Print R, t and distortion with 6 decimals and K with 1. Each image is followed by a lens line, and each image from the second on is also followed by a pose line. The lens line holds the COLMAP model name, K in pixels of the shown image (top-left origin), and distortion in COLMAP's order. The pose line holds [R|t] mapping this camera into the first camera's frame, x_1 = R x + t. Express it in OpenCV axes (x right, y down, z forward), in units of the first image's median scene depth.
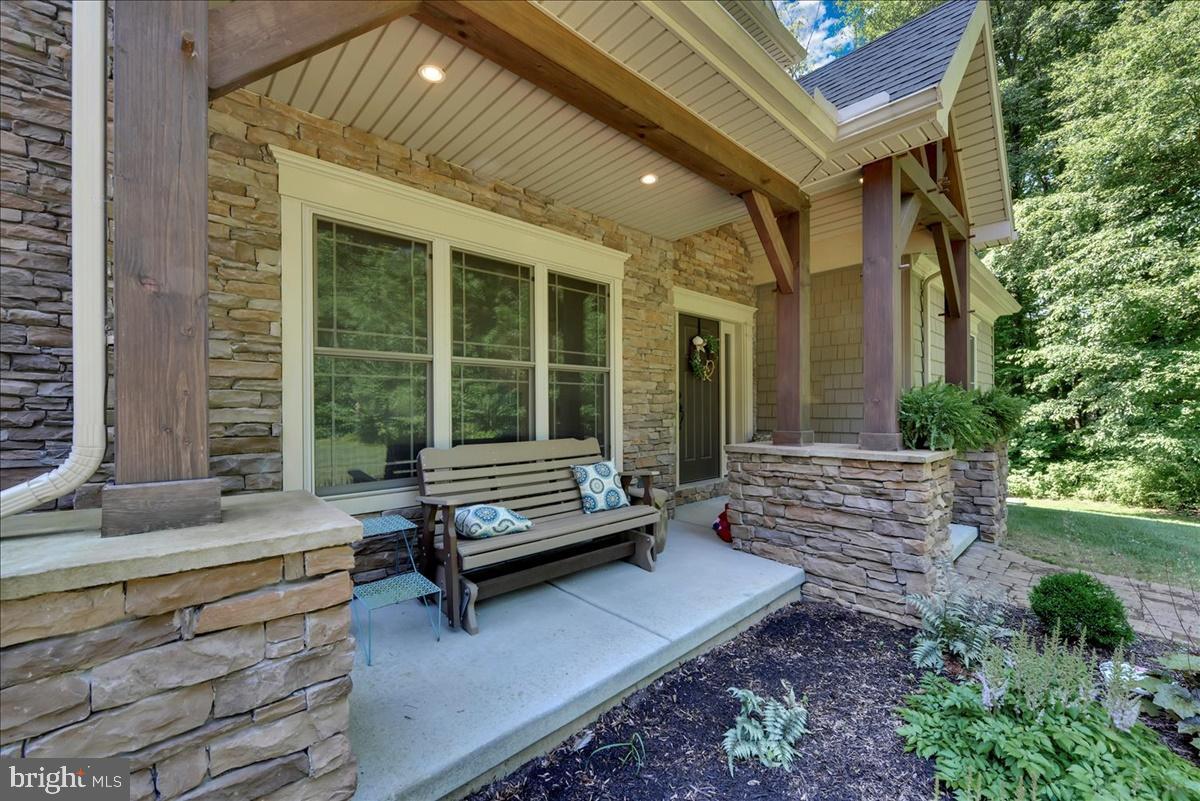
lens RADIAL K [[478.4, 0, 600.0], [0, 478.4, 400.5], [0, 0, 1]] dist [-0.005132, -0.000398]
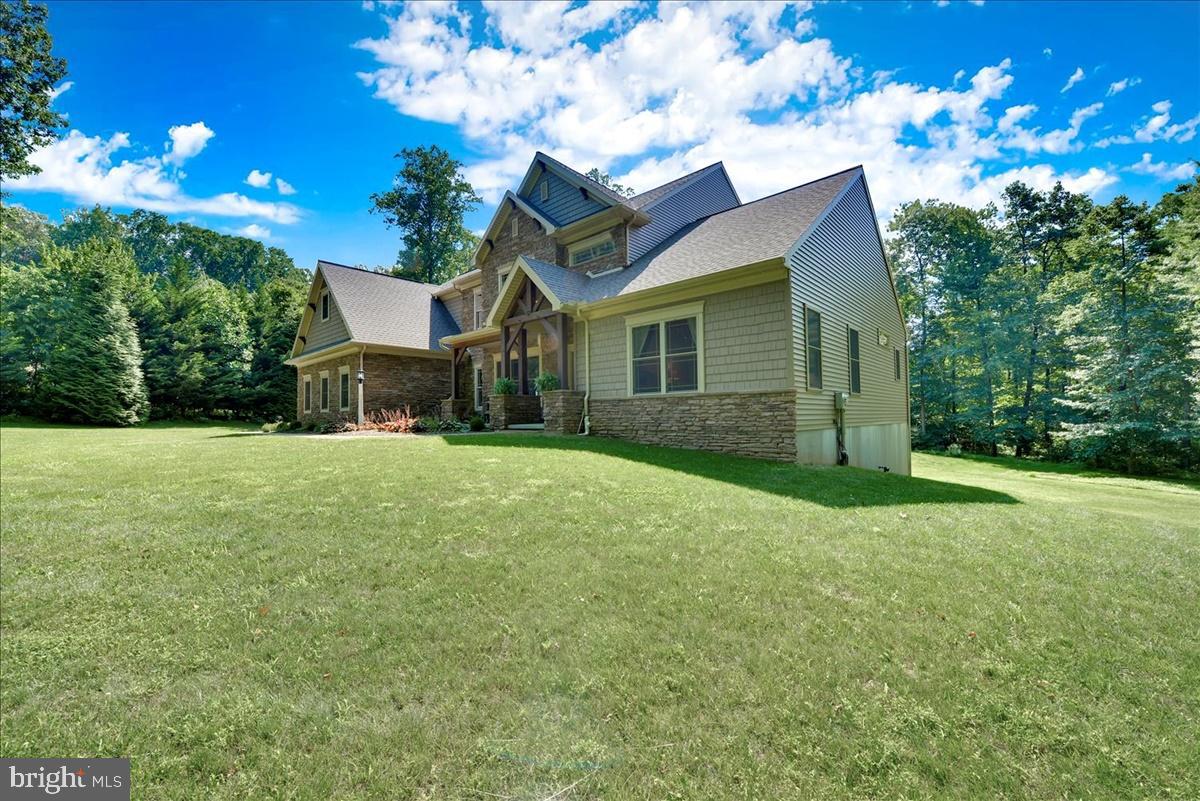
lens RADIAL K [[478.4, 0, 600.0], [0, 478.4, 400.5], [0, 0, 1]] dist [-0.005132, -0.000398]
pose [[0.070787, -0.044723, -0.996488, 4.602810], [0.016366, 0.998912, -0.043669, 0.341435], [0.997357, -0.013217, 0.071442, 1.489514]]
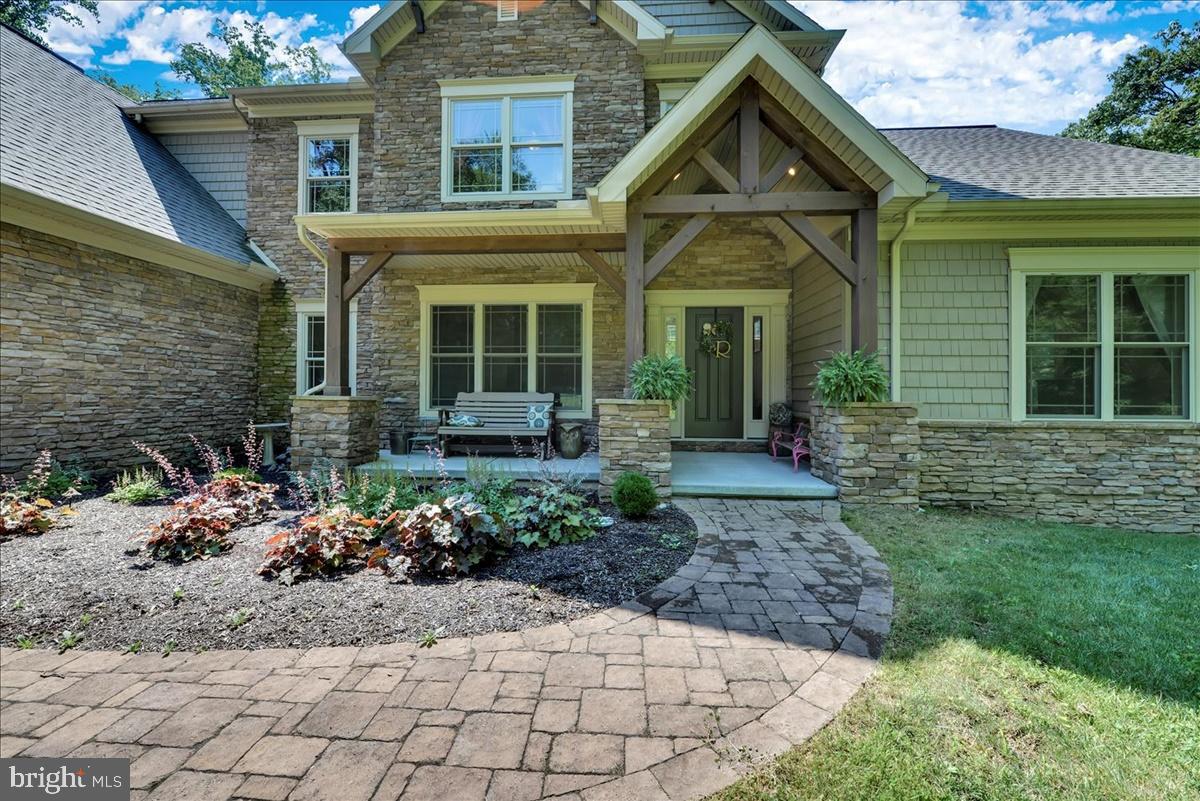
lens RADIAL K [[472.1, 0, 600.2], [0, 472.1, 385.4], [0, 0, 1]] dist [-0.000705, -0.000086]
pose [[0.680852, -0.012635, -0.732312, 1.560253], [-0.001556, 0.999824, -0.018697, 0.090720], [0.732419, 0.013870, 0.680713, -0.093303]]
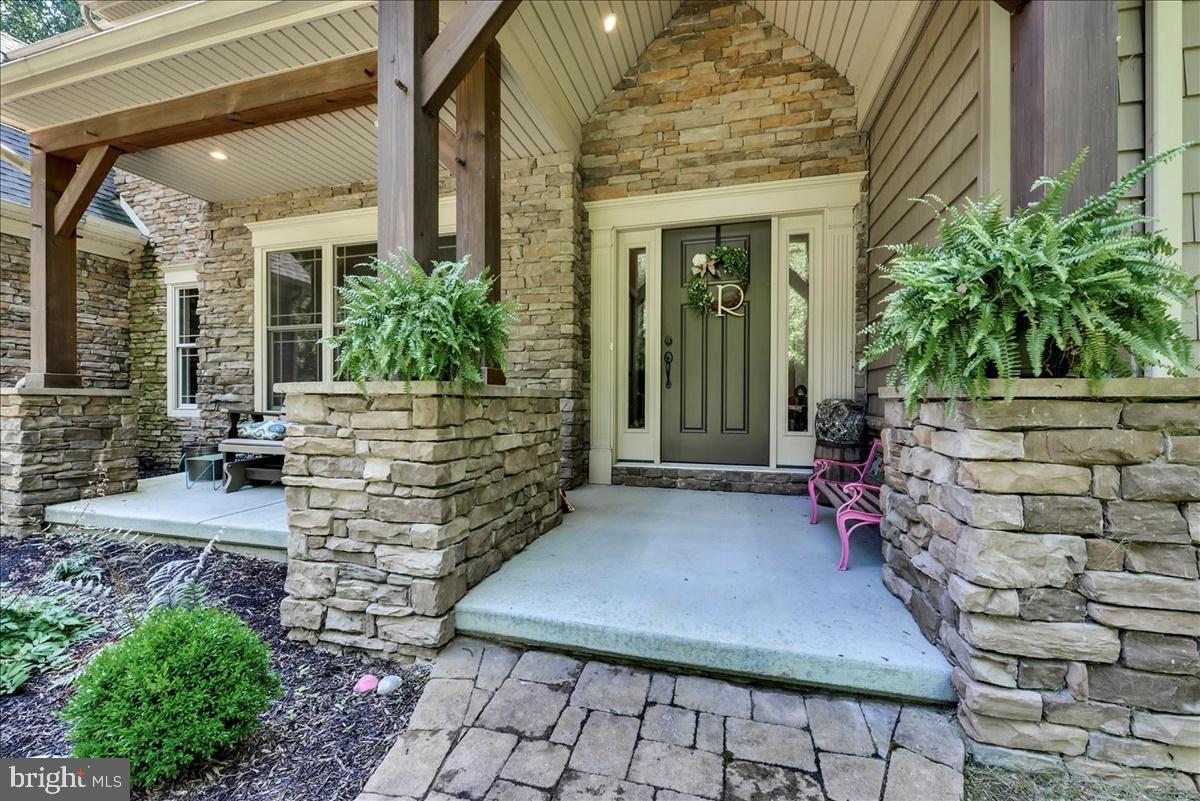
lens RADIAL K [[478.4, 0, 600.0], [0, 478.4, 400.5], [0, 0, 1]] dist [-0.005132, -0.000398]
pose [[0.517850, 0.000352, -0.855471, 1.213714], [0.003108, 0.999993, 0.002292, 0.126472], [0.855466, -0.003845, 0.517845, 0.877078]]
